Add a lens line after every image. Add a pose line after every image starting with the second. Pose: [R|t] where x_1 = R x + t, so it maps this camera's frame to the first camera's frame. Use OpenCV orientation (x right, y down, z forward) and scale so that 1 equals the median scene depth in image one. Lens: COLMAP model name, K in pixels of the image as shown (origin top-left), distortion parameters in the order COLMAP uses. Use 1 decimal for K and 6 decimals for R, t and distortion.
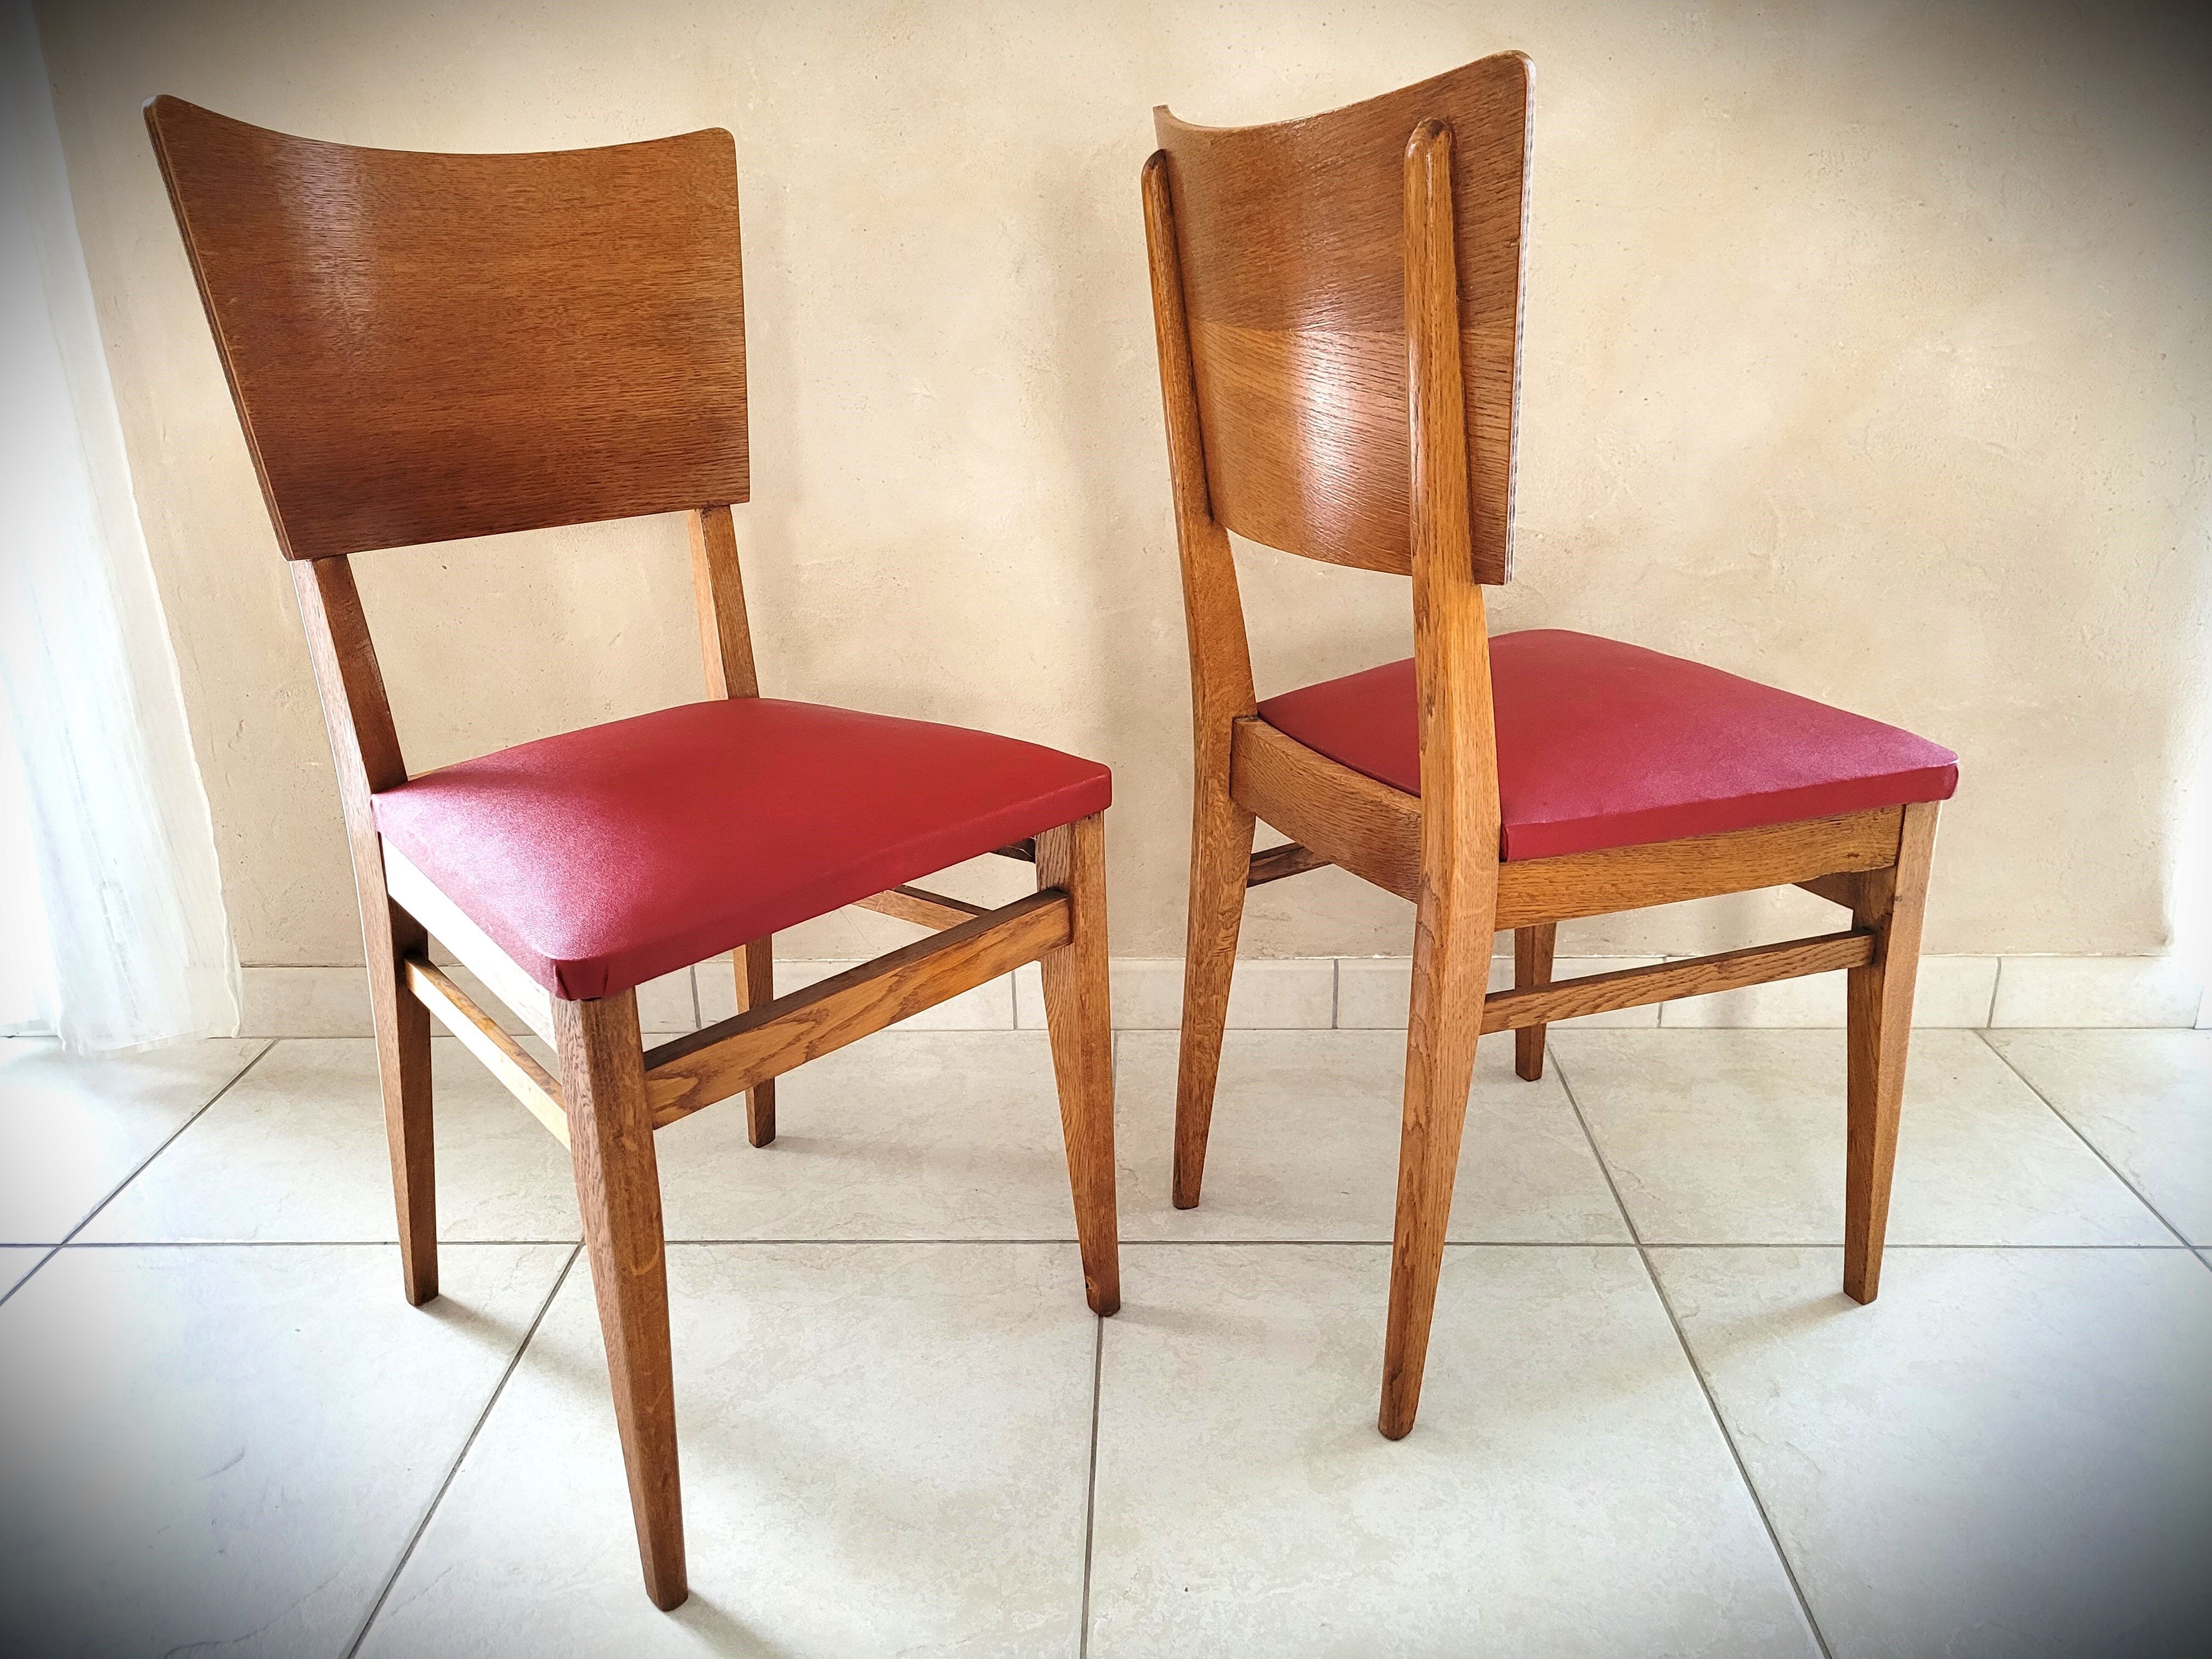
lens RADIAL K [[1675.8, 0, 1116.6], [0, 1675.8, 818.8], [0, 0, 1]] dist [0.021405, -0.015365]
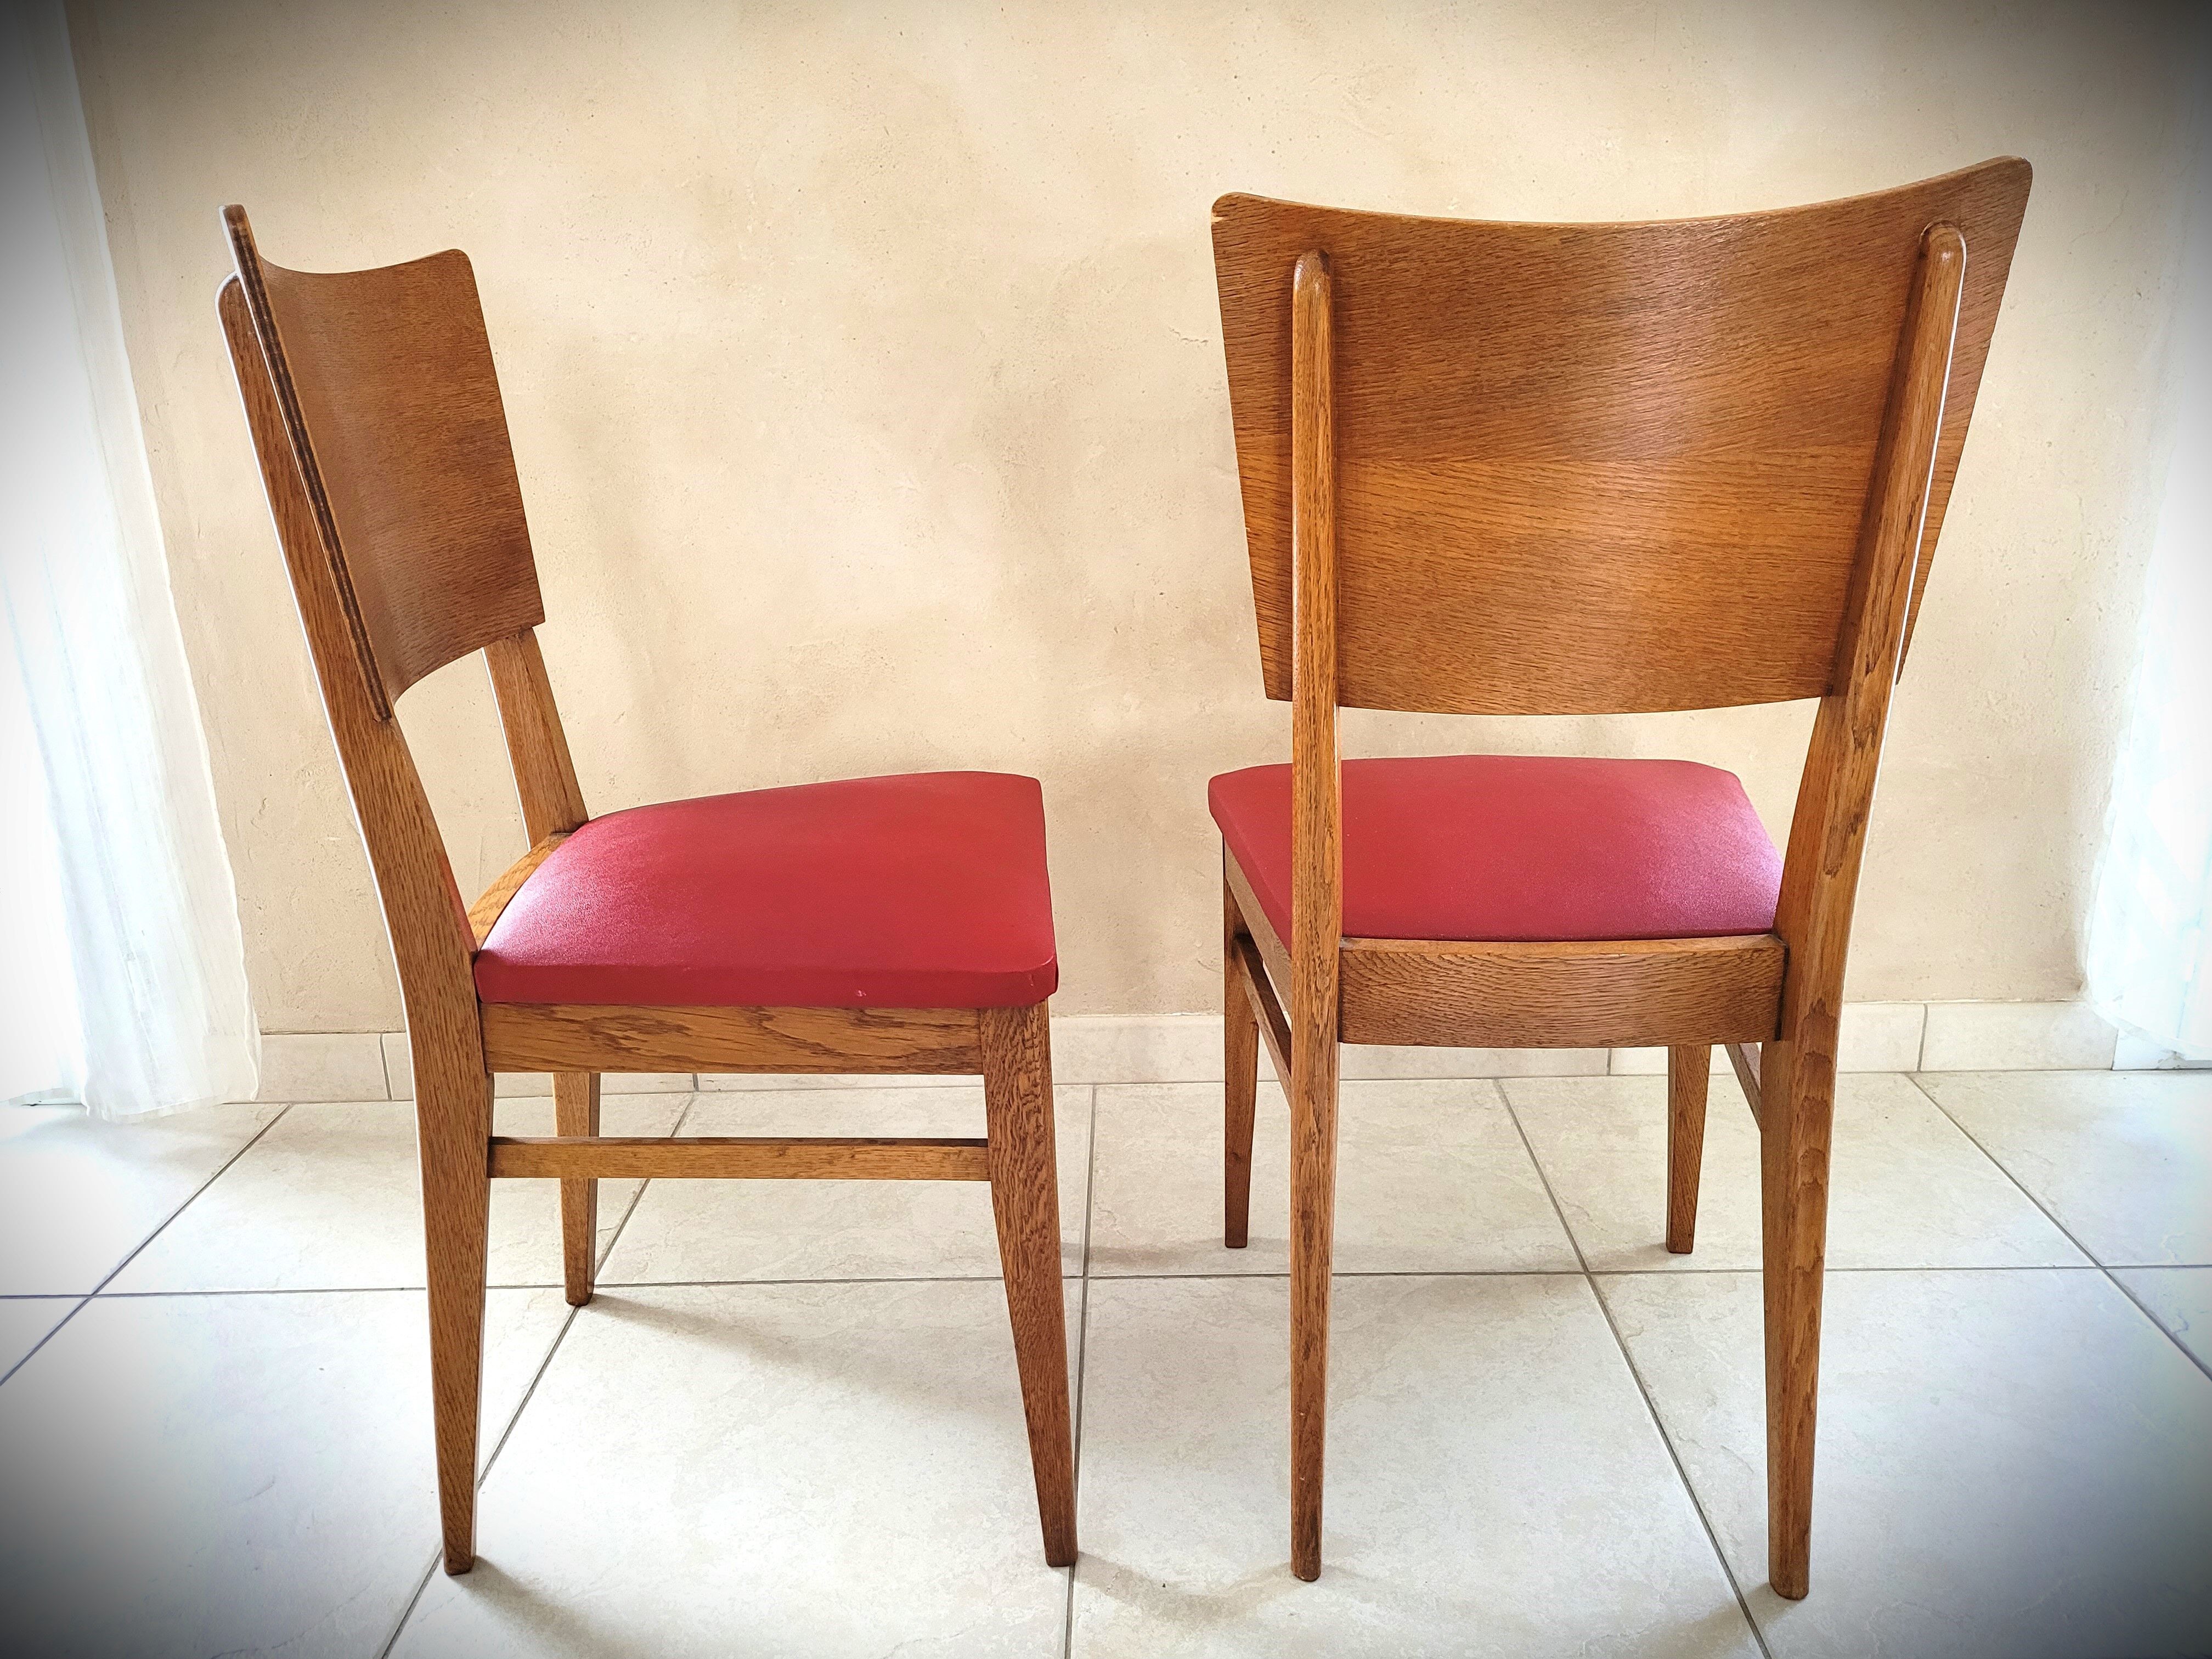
lens RADIAL K [[1675.8, 0, 1112.9], [0, 1675.8, 821.9], [0, 0, 1]] dist [0.021405, -0.015365]
pose [[0.999879, -0.010885, 0.011126, 0.001685], [0.011441, 0.998626, -0.051140, 0.019026], [-0.010554, 0.051261, 0.998630, -0.071133]]
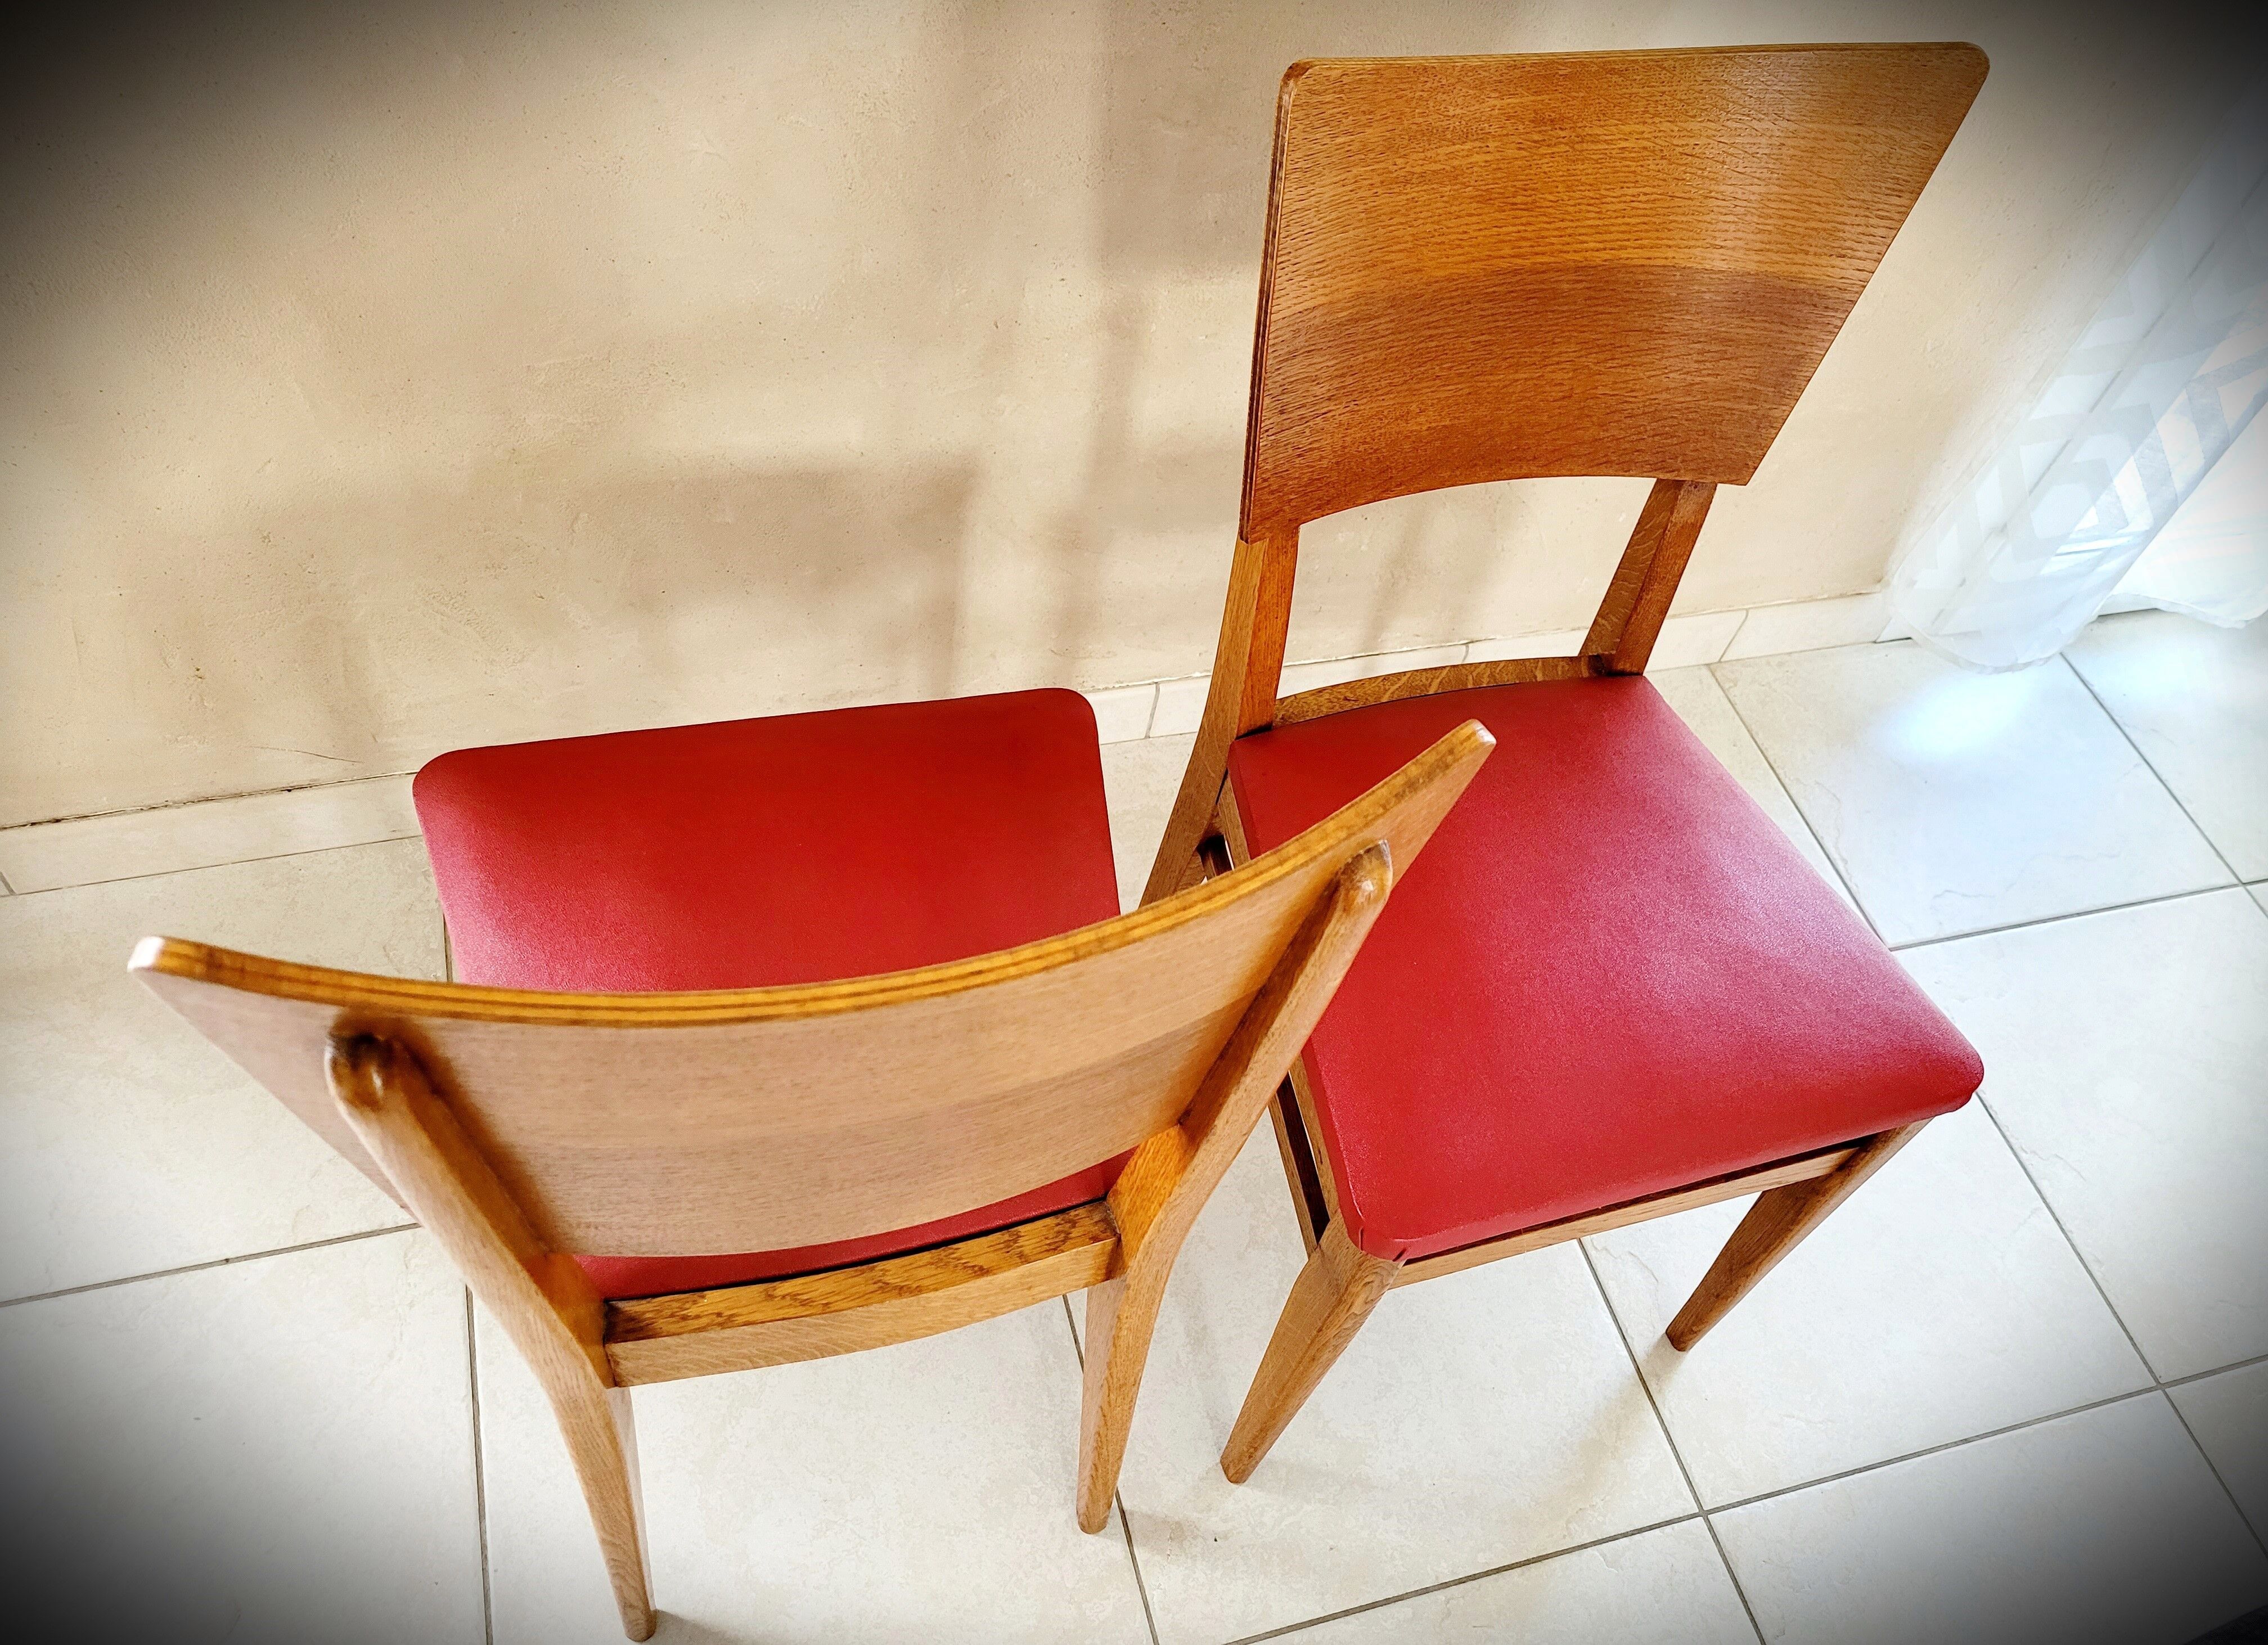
lens RADIAL K [[1707.1, 0, 1123.8], [0, 1707.1, 829.3], [0, 0, 1]] dist [0.039351, 0.000563]
pose [[0.942629, -0.149496, 0.298498, -0.223967], [-0.043537, 0.831446, 0.553897, -0.456439], [-0.330990, -0.535115, 0.777237, 0.258204]]
